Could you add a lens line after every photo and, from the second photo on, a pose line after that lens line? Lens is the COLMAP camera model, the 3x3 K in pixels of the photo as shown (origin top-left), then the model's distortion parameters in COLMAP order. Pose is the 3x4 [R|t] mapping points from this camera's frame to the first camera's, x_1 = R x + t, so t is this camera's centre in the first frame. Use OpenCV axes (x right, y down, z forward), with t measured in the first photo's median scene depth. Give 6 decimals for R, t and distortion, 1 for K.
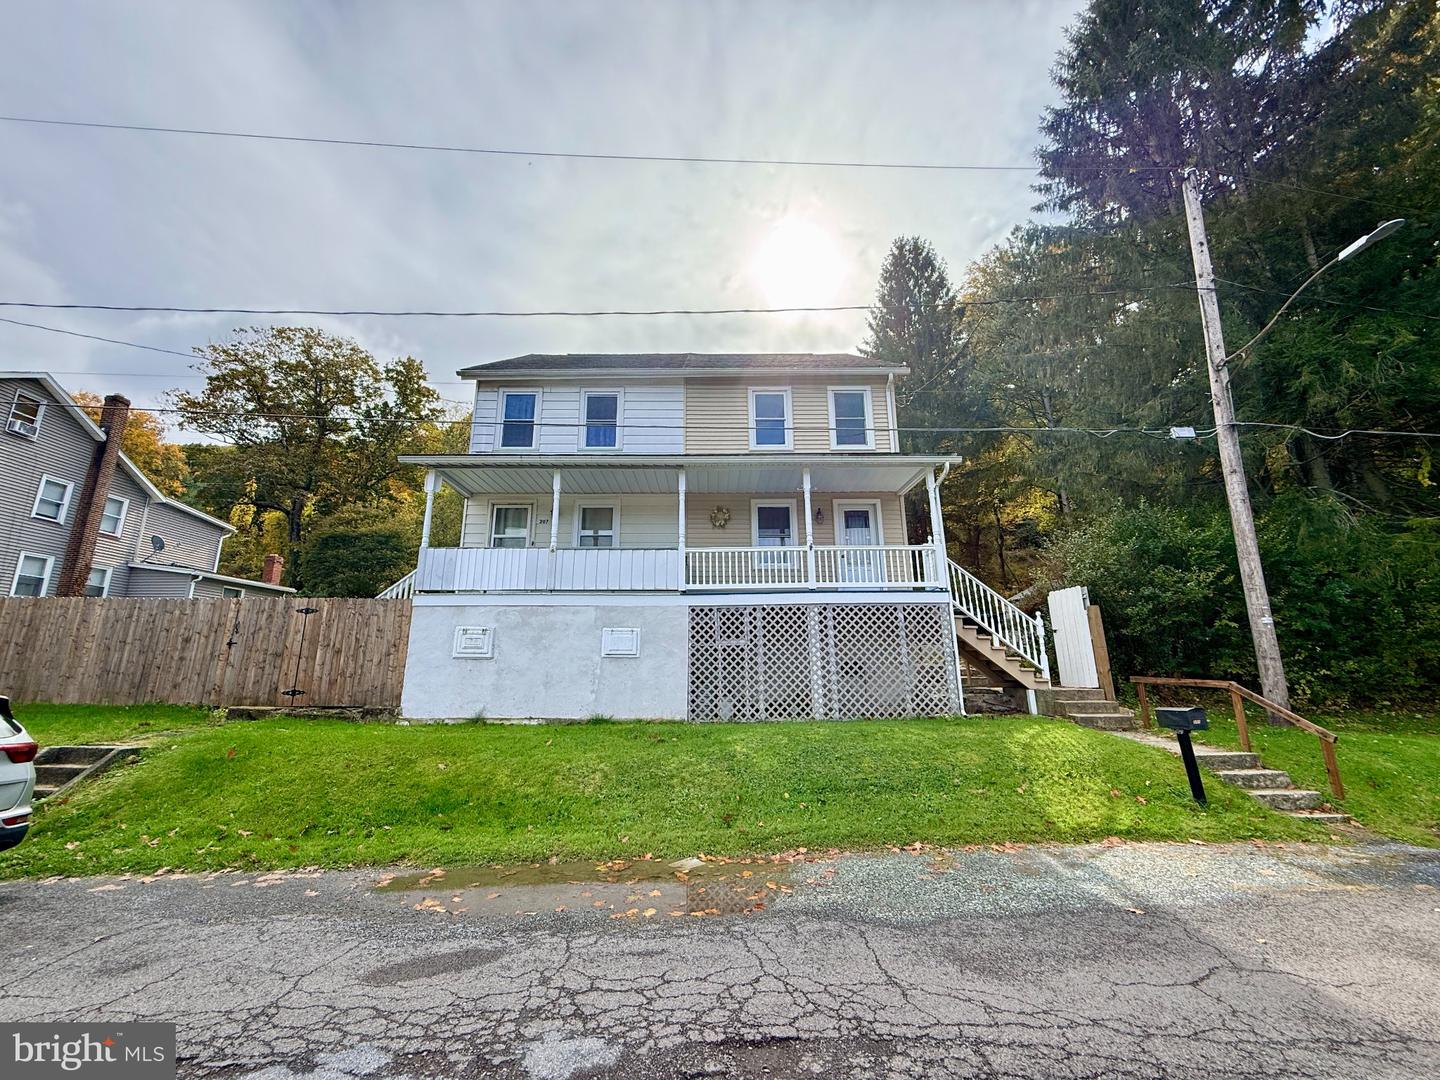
lens RADIAL K [[569.6, 0, 712.7], [0, 569.6, 538.8], [0, 0, 1]] dist [0.000224, -0.000160]
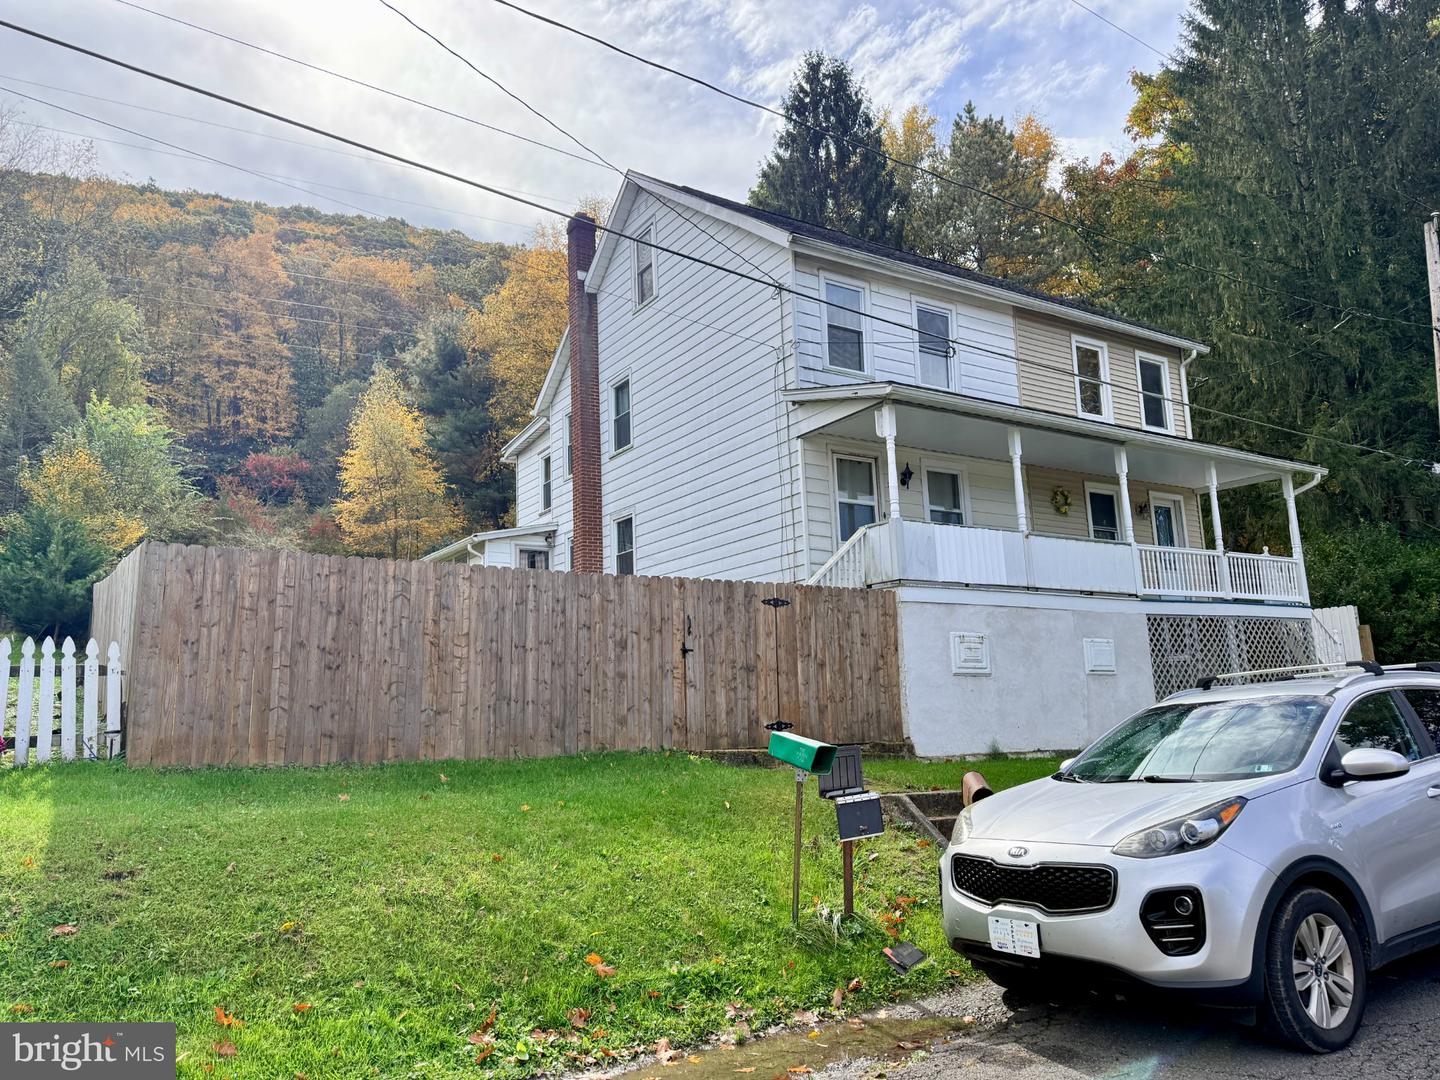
lens RADIAL K [[998.7, 0, 721.0], [0, 998.7, 547.0], [0, 0, 1]] dist [0.154651, -0.254851]
pose [[0.843582, 0.065148, 0.533034, -1.396159], [-0.099025, 0.994463, 0.035174, 0.029332], [-0.527791, -0.082456, 0.845362, 0.068768]]
